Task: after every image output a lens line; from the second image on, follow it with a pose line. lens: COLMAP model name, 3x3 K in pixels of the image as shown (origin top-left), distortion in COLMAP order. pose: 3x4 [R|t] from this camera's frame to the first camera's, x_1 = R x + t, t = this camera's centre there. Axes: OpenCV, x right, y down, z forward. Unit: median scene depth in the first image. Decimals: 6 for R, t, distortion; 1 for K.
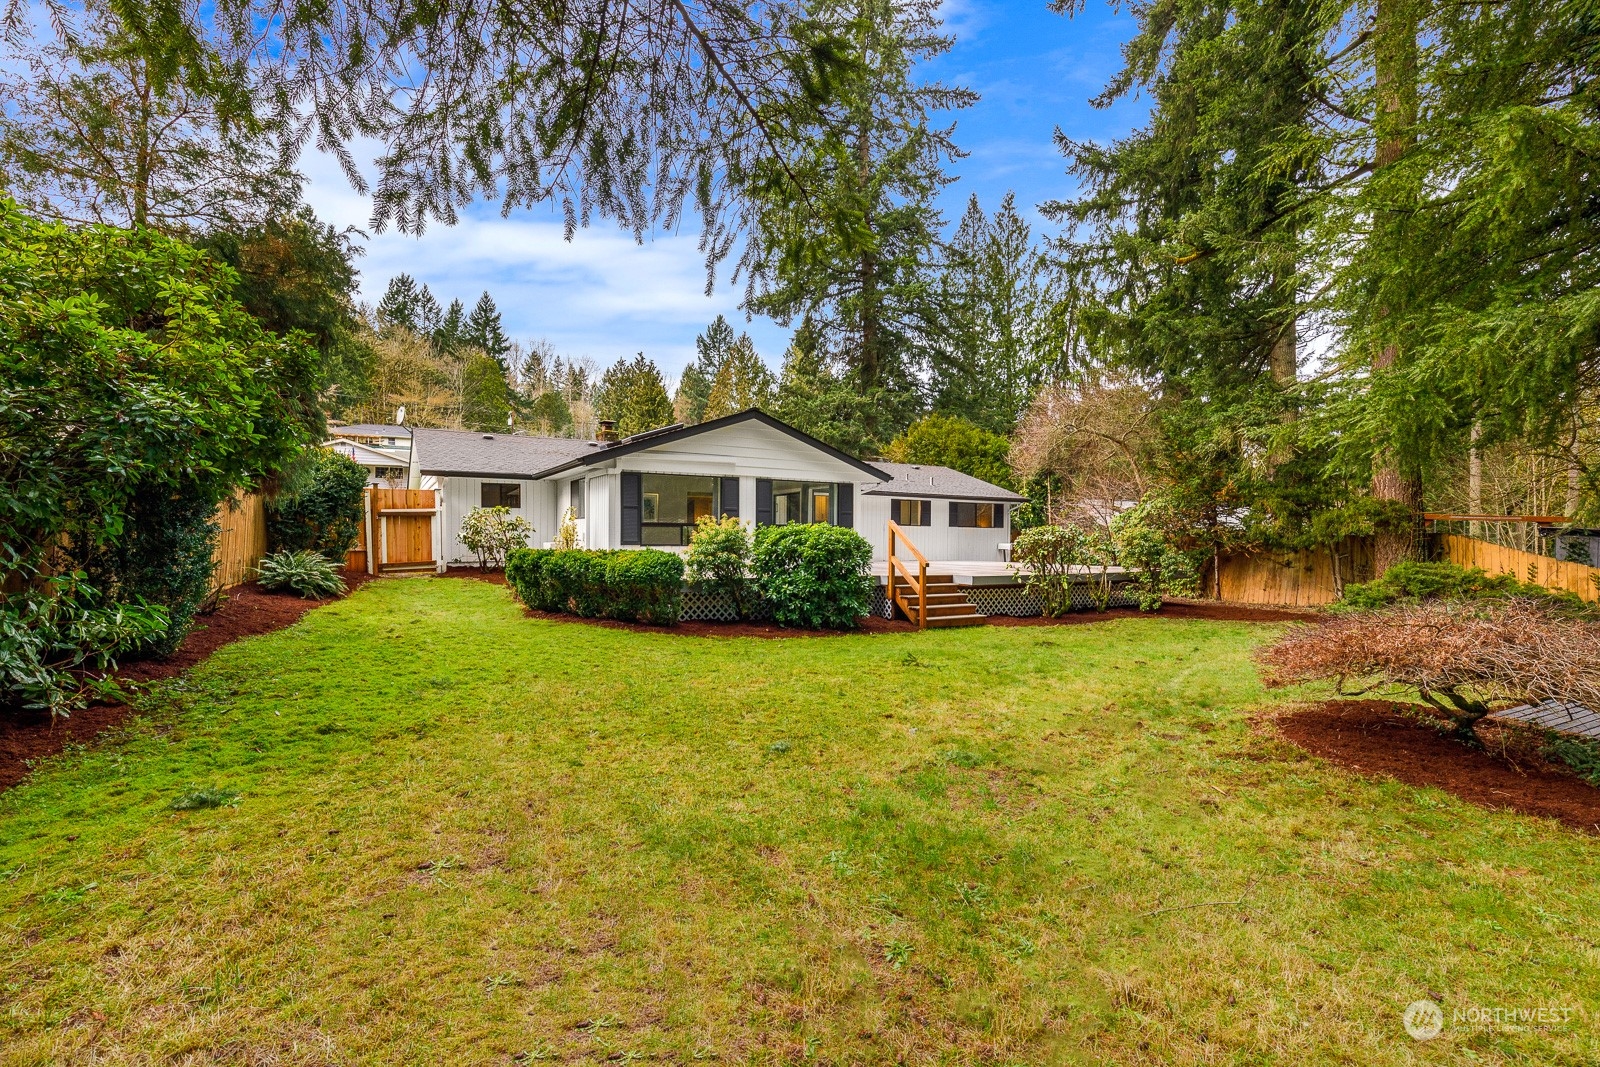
lens RADIAL K [[740.9, 0, 793.8], [0, 740.9, 532.8], [0, 0, 1]] dist [0.008082, -0.000261]
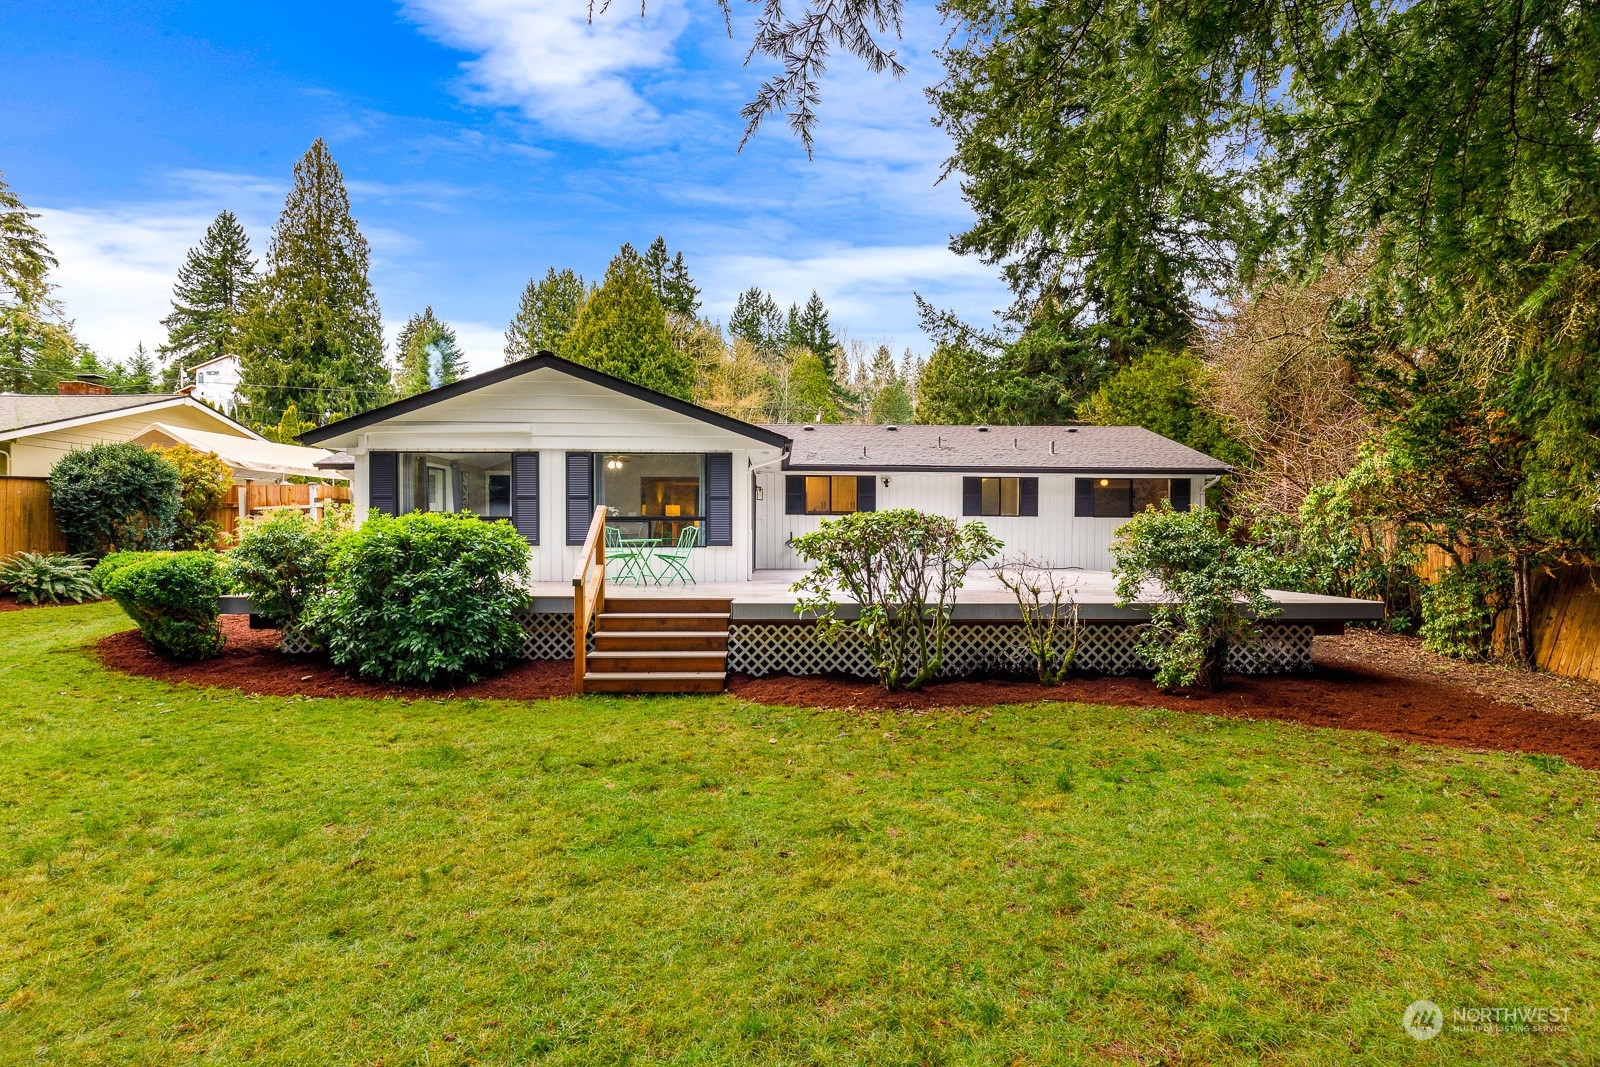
lens RADIAL K [[780.7, 0, 800.0], [0, 780.7, 533.5], [0, 0, 1]] dist [-0.001779, -0.000191]
pose [[0.876033, -0.006551, -0.482207, 0.309355], [0.008283, 0.999965, 0.001461, 0.003222], [0.482181, -0.005274, 0.876056, 0.279103]]
